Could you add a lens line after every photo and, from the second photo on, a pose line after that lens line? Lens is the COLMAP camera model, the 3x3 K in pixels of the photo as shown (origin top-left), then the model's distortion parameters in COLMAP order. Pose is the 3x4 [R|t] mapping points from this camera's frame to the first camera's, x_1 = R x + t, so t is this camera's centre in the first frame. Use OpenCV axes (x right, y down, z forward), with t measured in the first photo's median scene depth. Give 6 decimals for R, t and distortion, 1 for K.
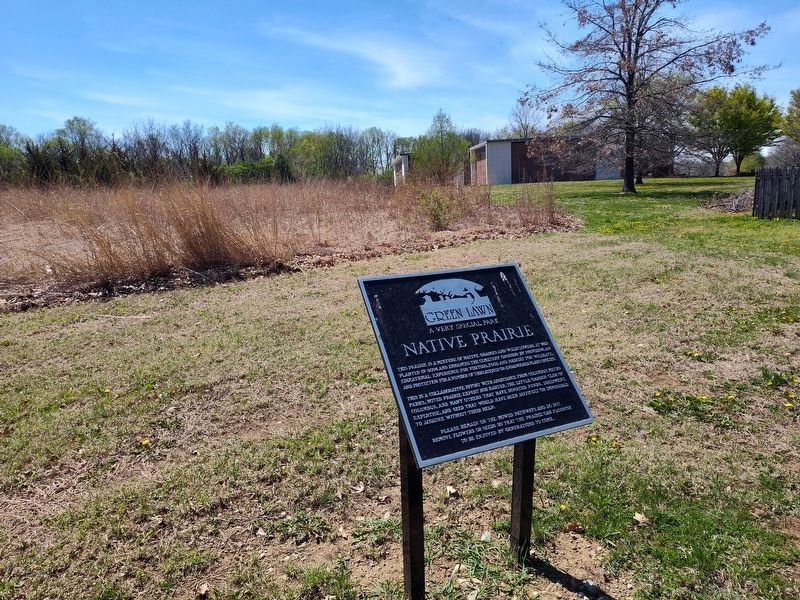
lens RADIAL K [[554.7, 0, 400.0], [0, 554.7, 300.0], [0, 0, 1]] dist [0.003093, -0.007218]
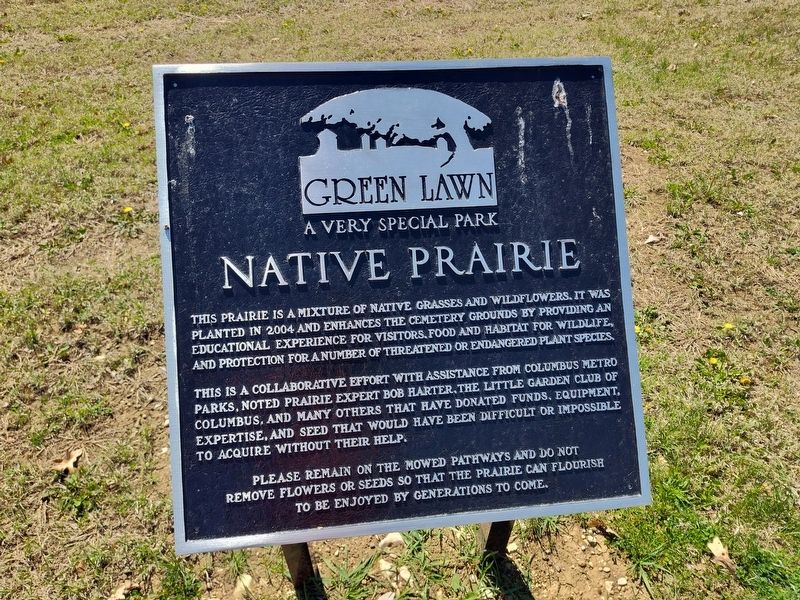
lens RADIAL K [[554.7, 0, 400.0], [0, 554.7, 300.0], [0, 0, 1]] dist [0.003093, -0.007218]
pose [[0.947504, 0.233092, -0.218872, 0.221978], [-0.103557, 0.871333, 0.479641, -0.103013], [0.302511, -0.431796, 0.849729, 0.635756]]
